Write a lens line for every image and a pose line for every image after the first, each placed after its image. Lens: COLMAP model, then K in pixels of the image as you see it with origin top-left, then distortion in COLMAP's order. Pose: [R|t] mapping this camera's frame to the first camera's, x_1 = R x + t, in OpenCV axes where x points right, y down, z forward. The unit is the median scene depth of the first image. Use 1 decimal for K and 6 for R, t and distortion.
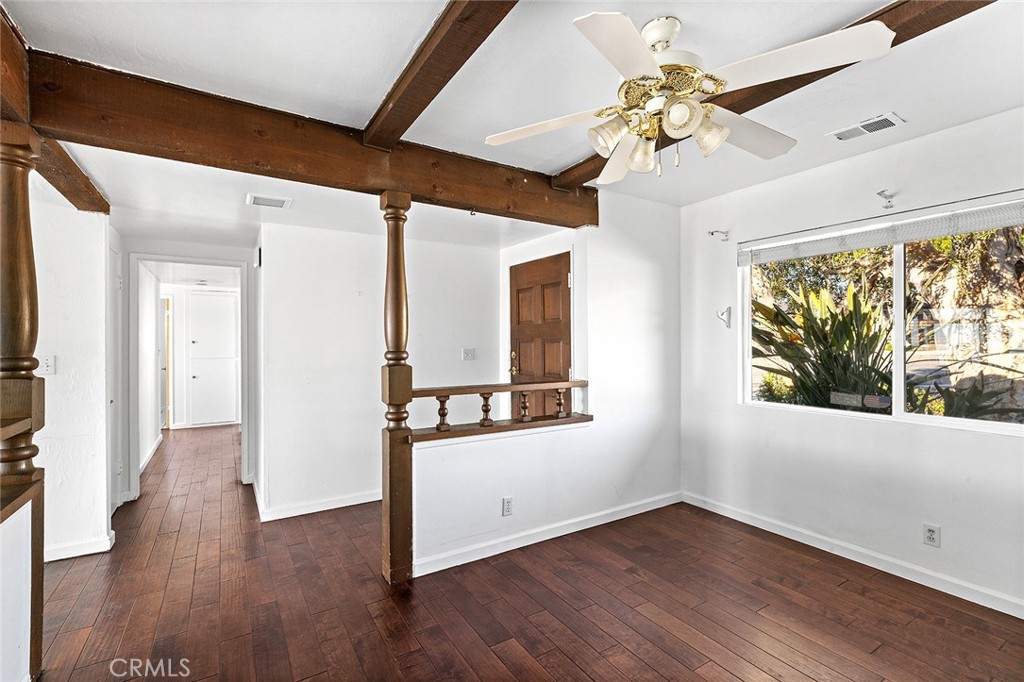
lens RADIAL K [[457.2, 0, 511.2], [0, 457.2, 343.3], [0, 0, 1]] dist [0.003759, 0.000987]
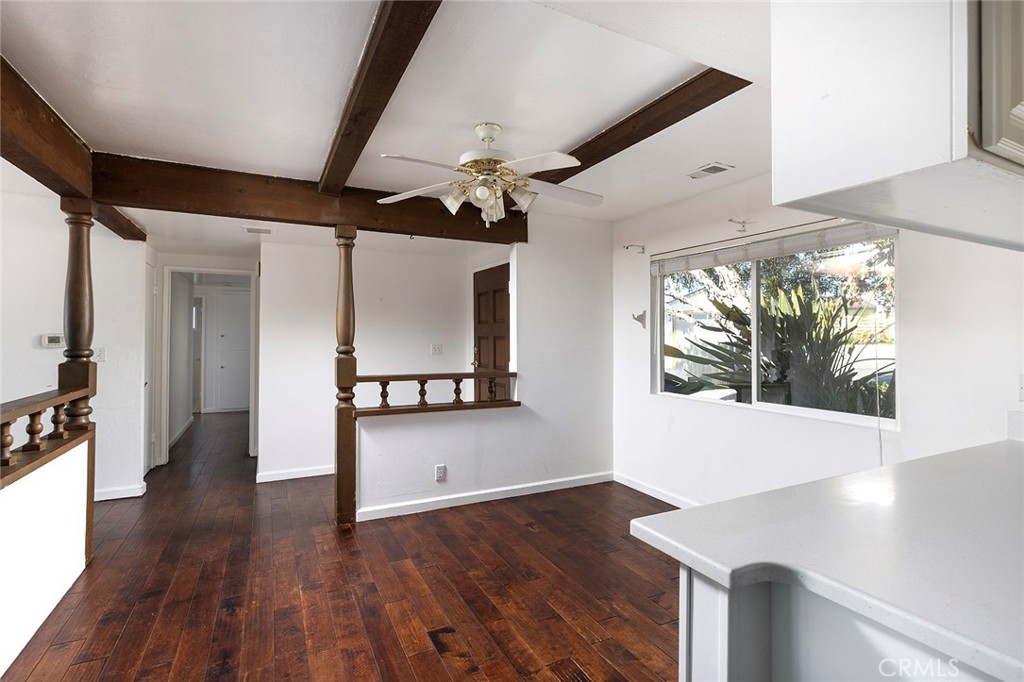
lens RADIAL K [[491.2, 0, 521.3], [0, 491.2, 330.4], [0, 0, 1]] dist [-0.000894, -0.001021]
pose [[0.996188, 0.006655, -0.086976, 0.357411], [-0.007782, 0.999890, -0.012625, -0.014387], [0.086882, 0.013254, 0.996130, -0.338795]]
